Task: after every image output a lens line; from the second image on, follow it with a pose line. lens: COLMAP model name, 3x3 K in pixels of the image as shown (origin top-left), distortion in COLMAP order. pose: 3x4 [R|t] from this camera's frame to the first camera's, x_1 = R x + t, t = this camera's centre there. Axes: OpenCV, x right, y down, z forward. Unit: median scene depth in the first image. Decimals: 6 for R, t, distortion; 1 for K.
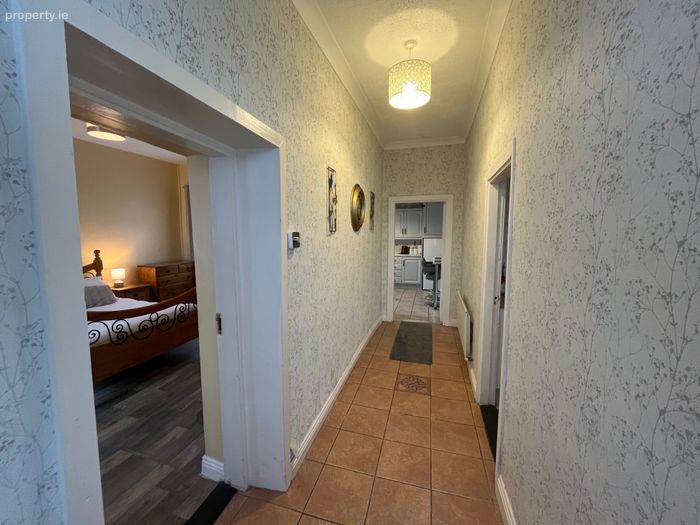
lens RADIAL K [[282.7, 0, 347.8], [0, 282.7, 263.2], [0, 0, 1]] dist [-0.006308, -0.000265]
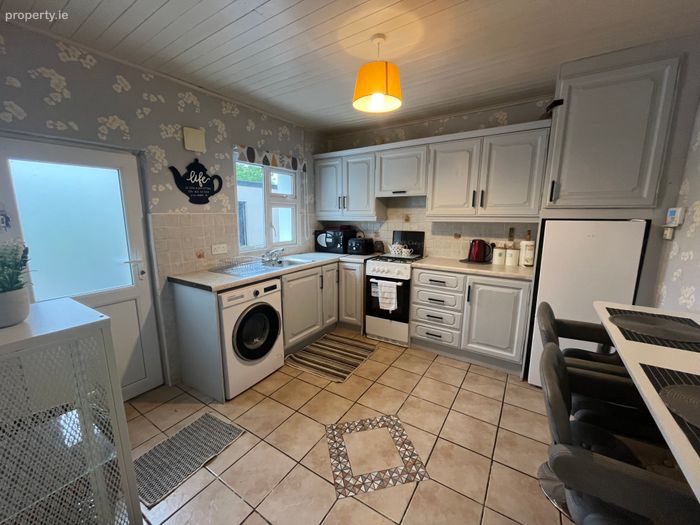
lens RADIAL K [[282.7, 0, 349.6], [0, 282.7, 265.8], [0, 0, 1]] dist [-0.006308, -0.000265]
pose [[0.957437, 0.060416, -0.282248, 0.151891], [-0.039270, 0.996022, 0.079992, -0.053377], [0.285958, -0.065504, 0.956001, 0.629971]]
